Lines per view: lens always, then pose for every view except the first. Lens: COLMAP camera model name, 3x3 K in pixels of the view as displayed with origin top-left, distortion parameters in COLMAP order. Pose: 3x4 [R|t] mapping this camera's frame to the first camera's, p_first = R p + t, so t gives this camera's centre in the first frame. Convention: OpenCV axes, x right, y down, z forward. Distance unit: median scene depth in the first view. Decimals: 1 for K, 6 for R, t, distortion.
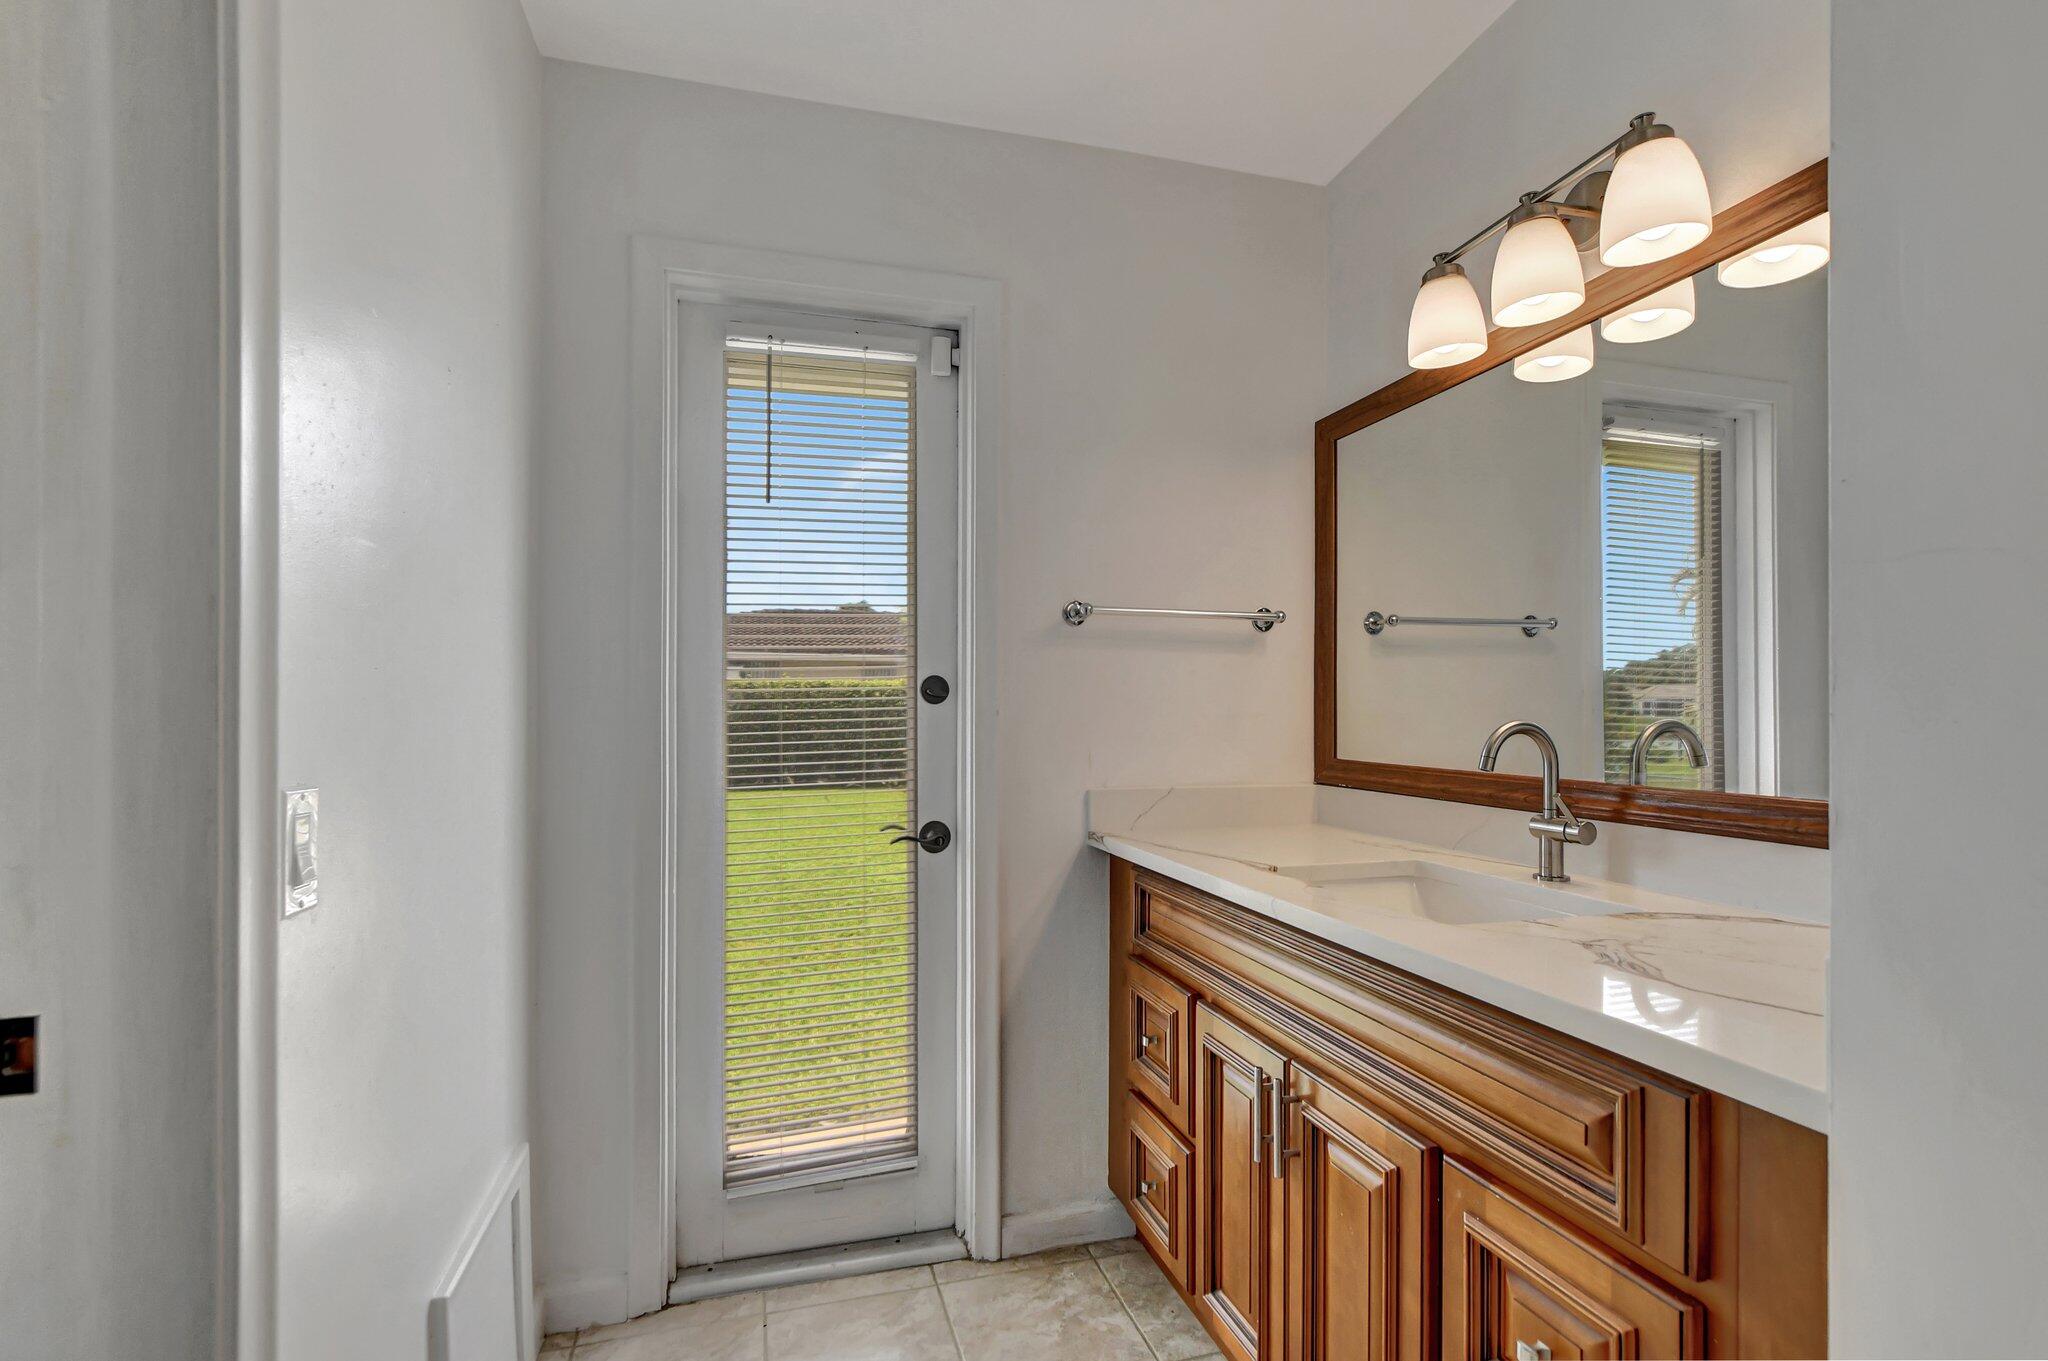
lens RADIAL K [[899.9, 0, 1022.7], [0, 899.9, 717.9], [0, 0, 1]] dist [-0.021031, -0.000151]
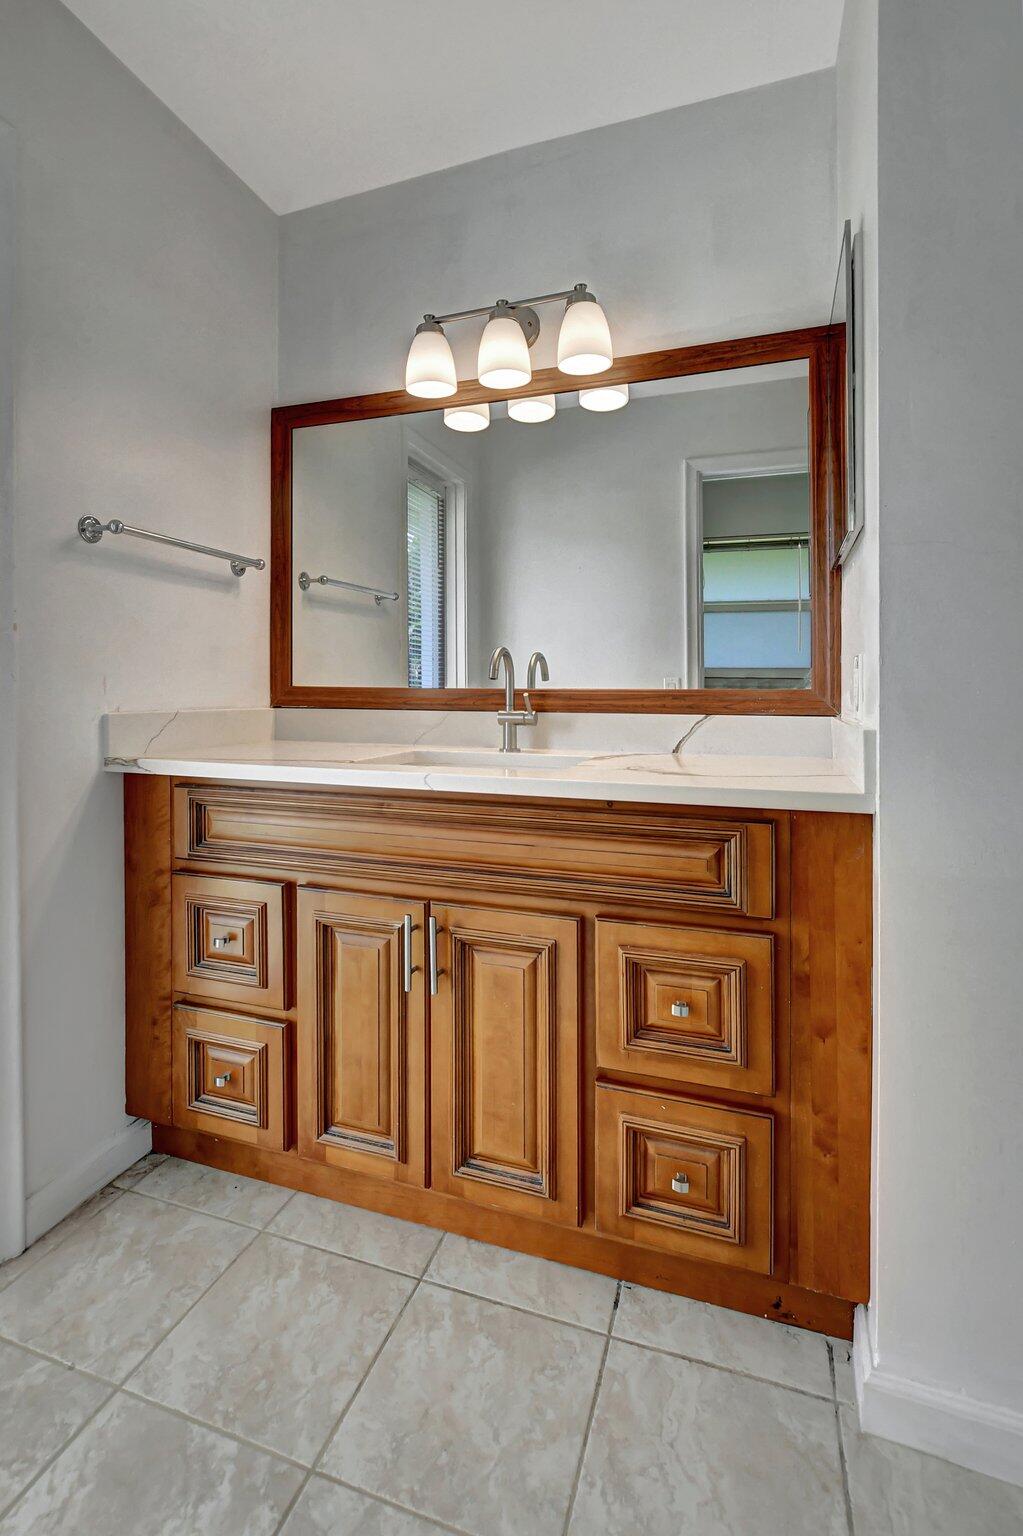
lens RADIAL K [[697.2, 0, 514.0], [0, 697.2, 689.8], [0, 0, 1]] dist [-0.024280, -0.000167]
pose [[0.574957, -0.004344, 0.818172, -0.310060], [-0.001657, 0.999978, 0.006473, 0.053067], [-0.818182, -0.005077, 0.574937, 0.239574]]
